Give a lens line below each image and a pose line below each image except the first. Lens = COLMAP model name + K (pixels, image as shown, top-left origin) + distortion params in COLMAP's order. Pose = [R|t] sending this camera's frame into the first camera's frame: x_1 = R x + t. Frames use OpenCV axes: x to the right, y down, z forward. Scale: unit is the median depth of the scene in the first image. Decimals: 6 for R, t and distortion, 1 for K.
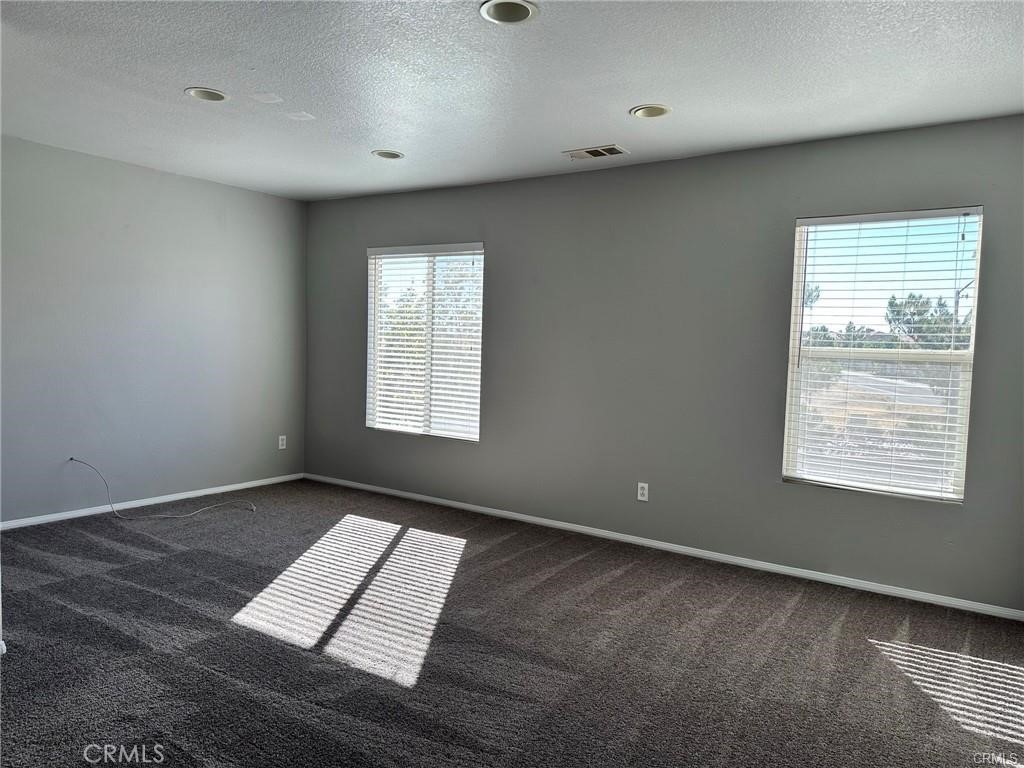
lens RADIAL K [[714.6, 0, 512.0], [0, 714.6, 384.0], [0, 0, 1]] dist [0.131584, -0.216866]
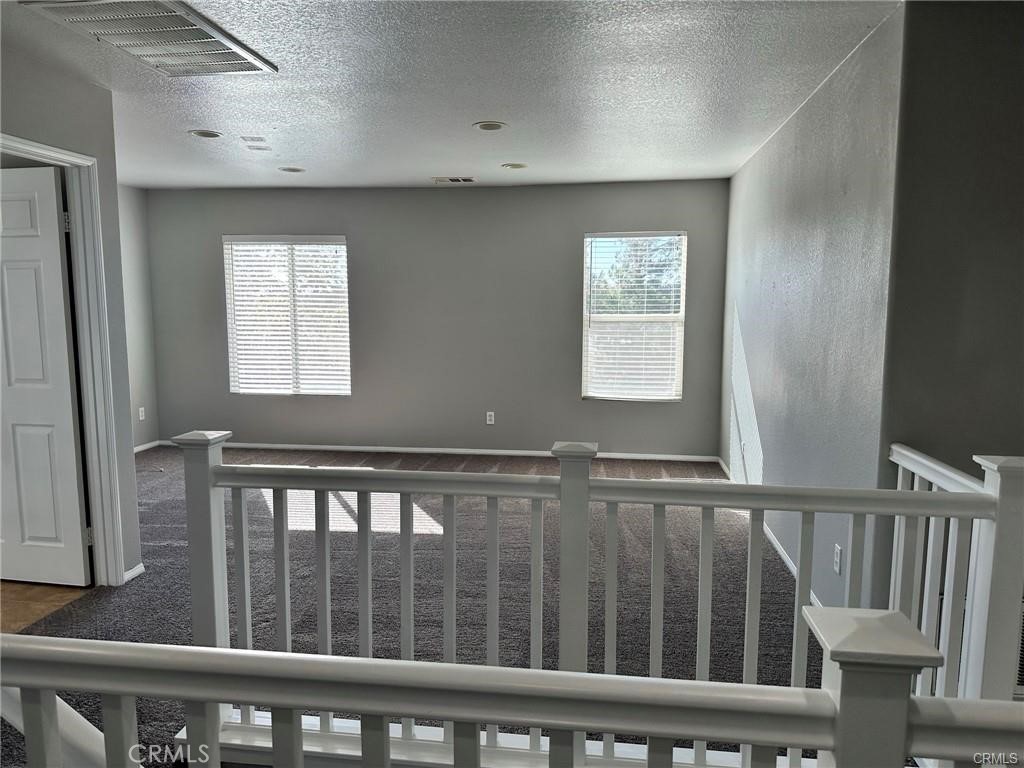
lens RADIAL K [[720.2, 0, 512.0], [0, 720.2, 384.0], [0, 0, 1]] dist [0.067275, -0.085901]
pose [[0.893097, -0.079106, 0.442855, -0.357472], [0.051106, 0.995886, 0.074826, -0.020186], [-0.446952, -0.044194, 0.893466, -0.261704]]
